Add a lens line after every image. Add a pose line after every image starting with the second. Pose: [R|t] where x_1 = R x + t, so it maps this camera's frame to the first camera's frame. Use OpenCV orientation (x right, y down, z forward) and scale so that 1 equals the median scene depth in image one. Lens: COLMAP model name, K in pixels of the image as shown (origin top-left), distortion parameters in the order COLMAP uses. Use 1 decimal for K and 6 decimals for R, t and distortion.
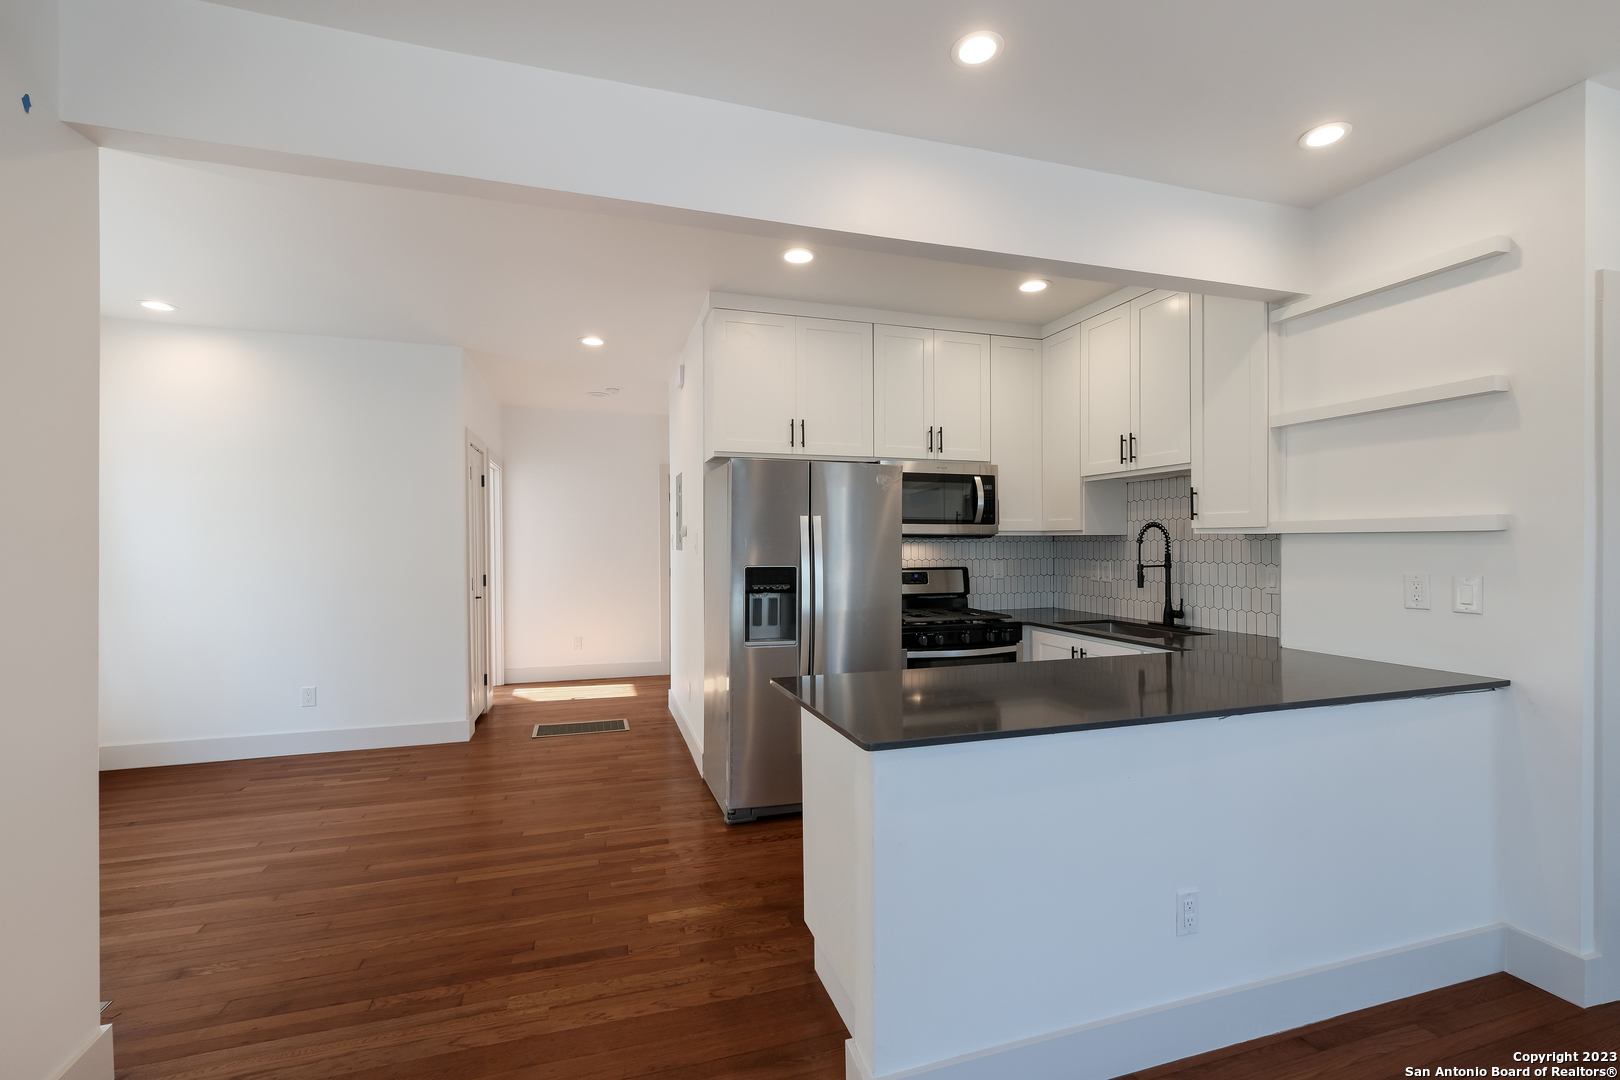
lens RADIAL K [[693.9, 0, 809.4], [0, 693.9, 542.5], [0, 0, 1]] dist [0.001953, 0.000053]
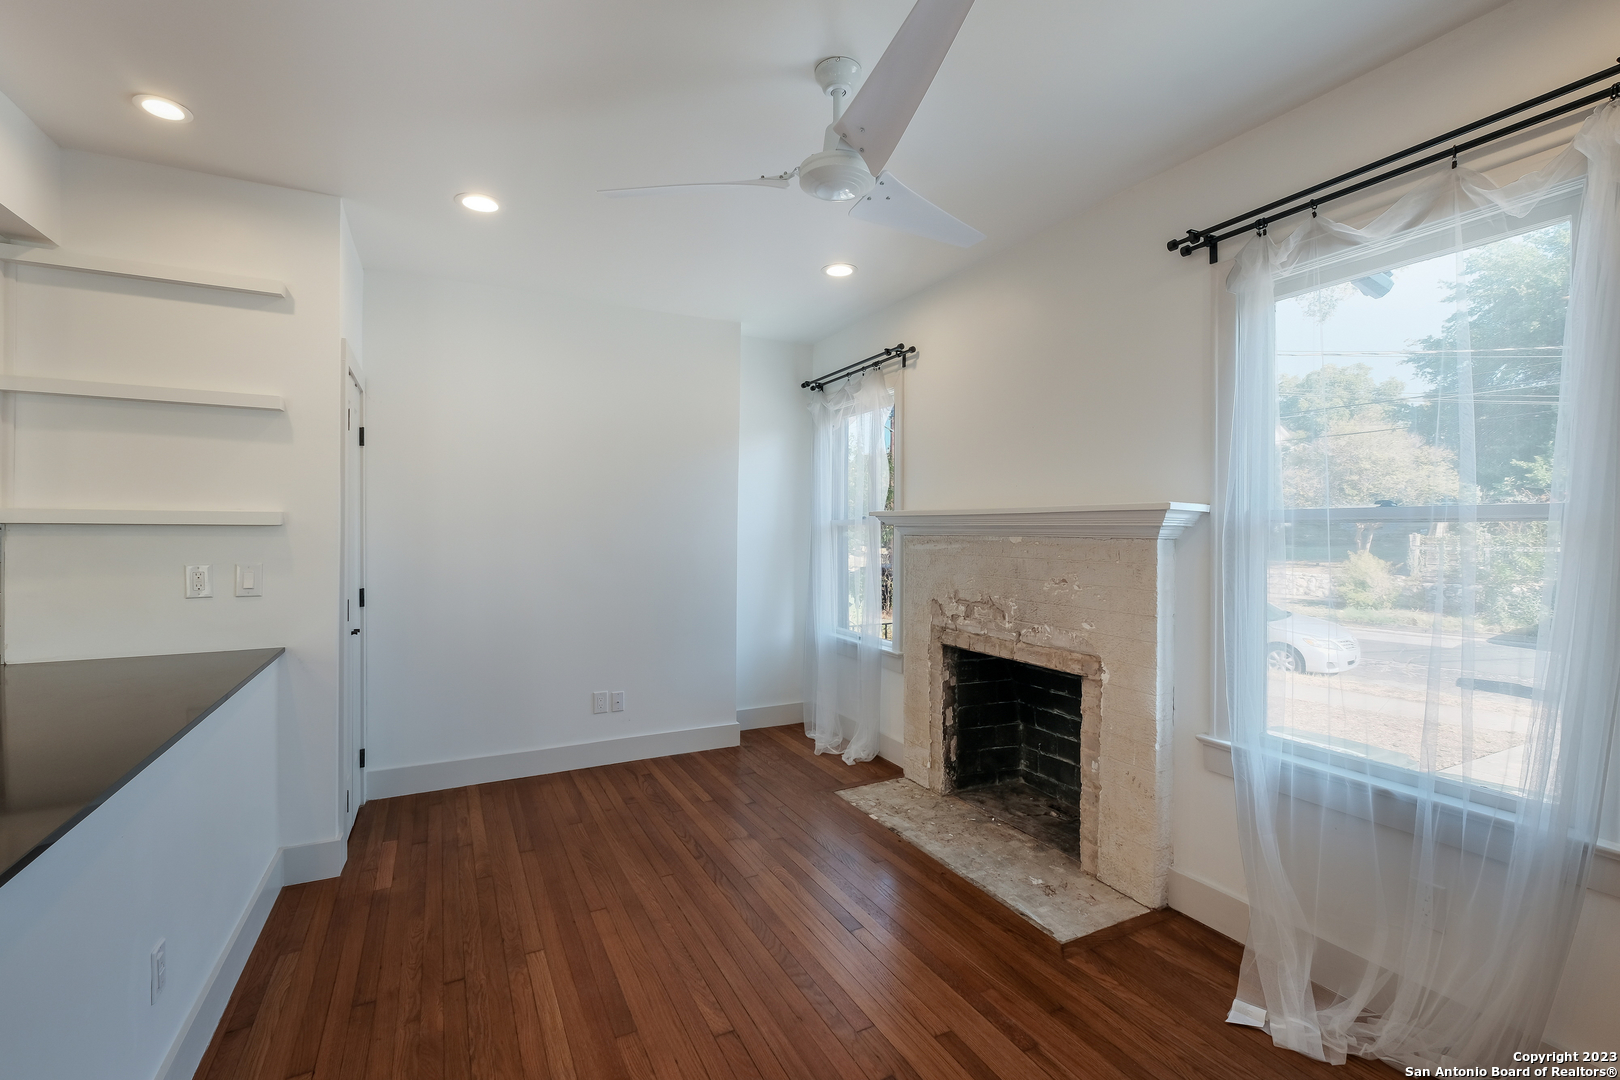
lens RADIAL K [[706.9, 0, 806.7], [0, 706.9, 528.1], [0, 0, 1]] dist [-0.000068, -0.000080]
pose [[-0.167400, 0.006053, 0.985870, -0.655872], [-0.002098, 0.999977, -0.006496, -0.009840], [-0.985887, -0.003156, -0.167384, 0.528866]]
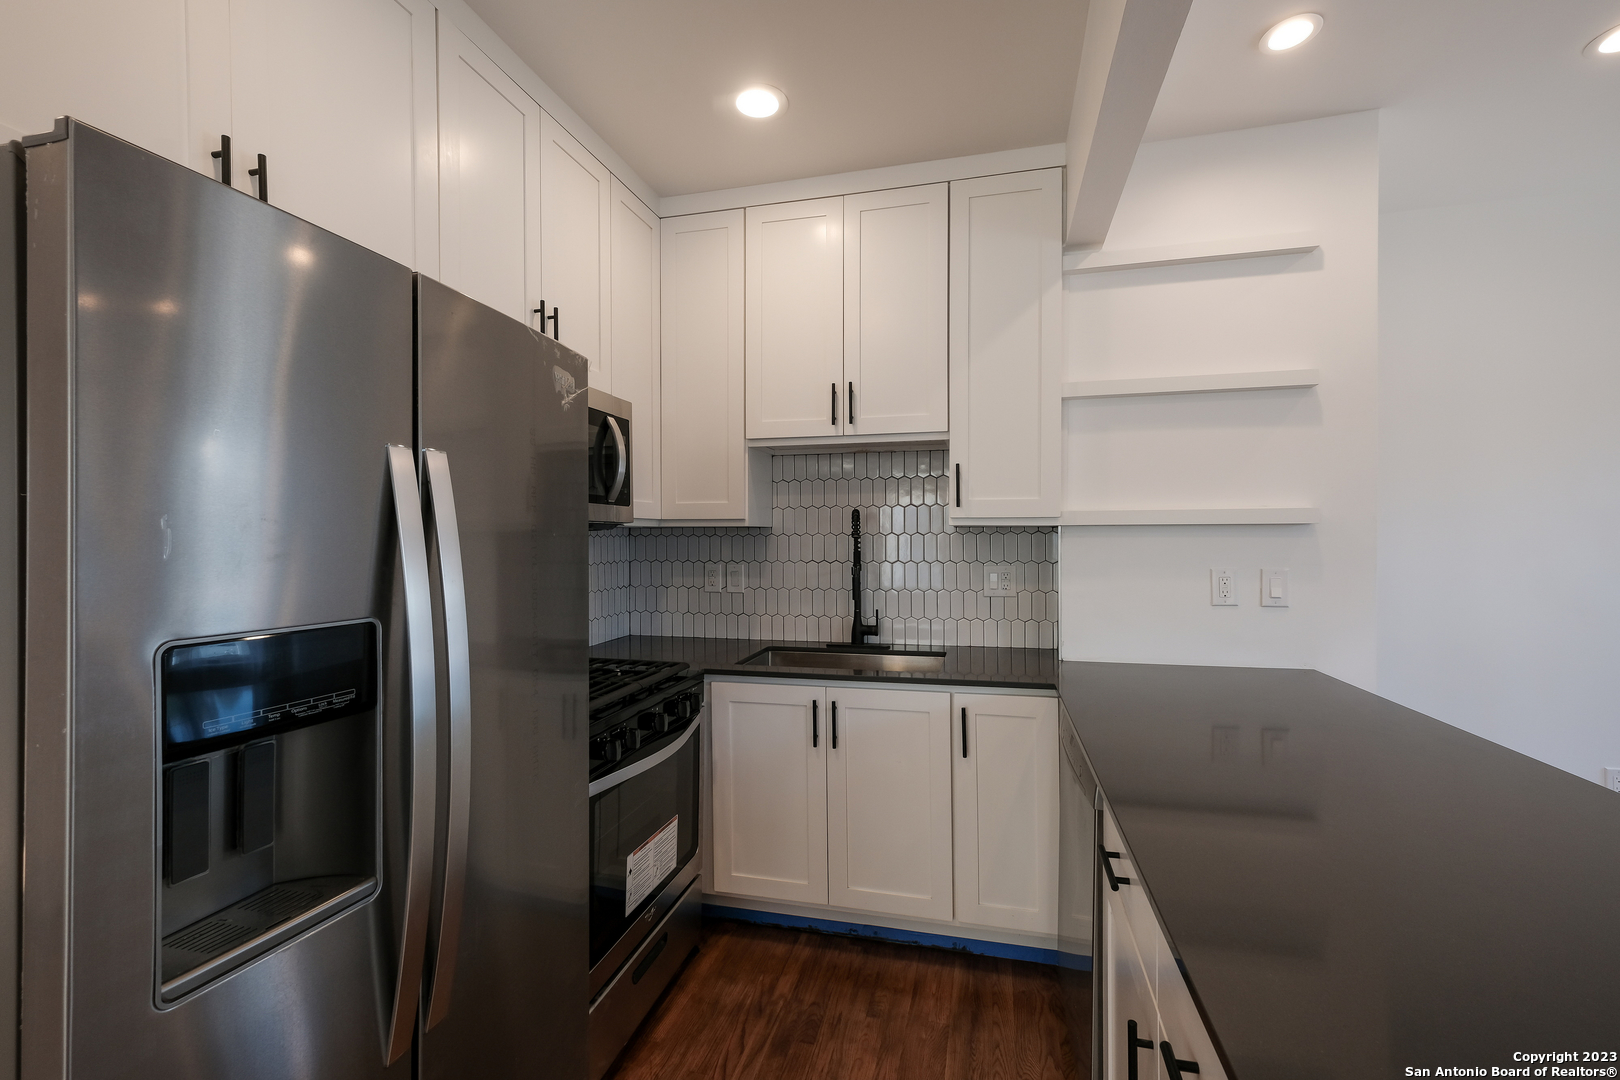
lens RADIAL K [[693.9, 0, 809.4], [0, 693.9, 542.5], [0, 0, 1]] dist [0.001953, 0.000053]
pose [[0.536495, -0.006545, 0.843878, -0.452827], [0.003063, 0.999978, 0.005808, 0.004049], [-0.843898, -0.000531, 0.536503, 1.898513]]
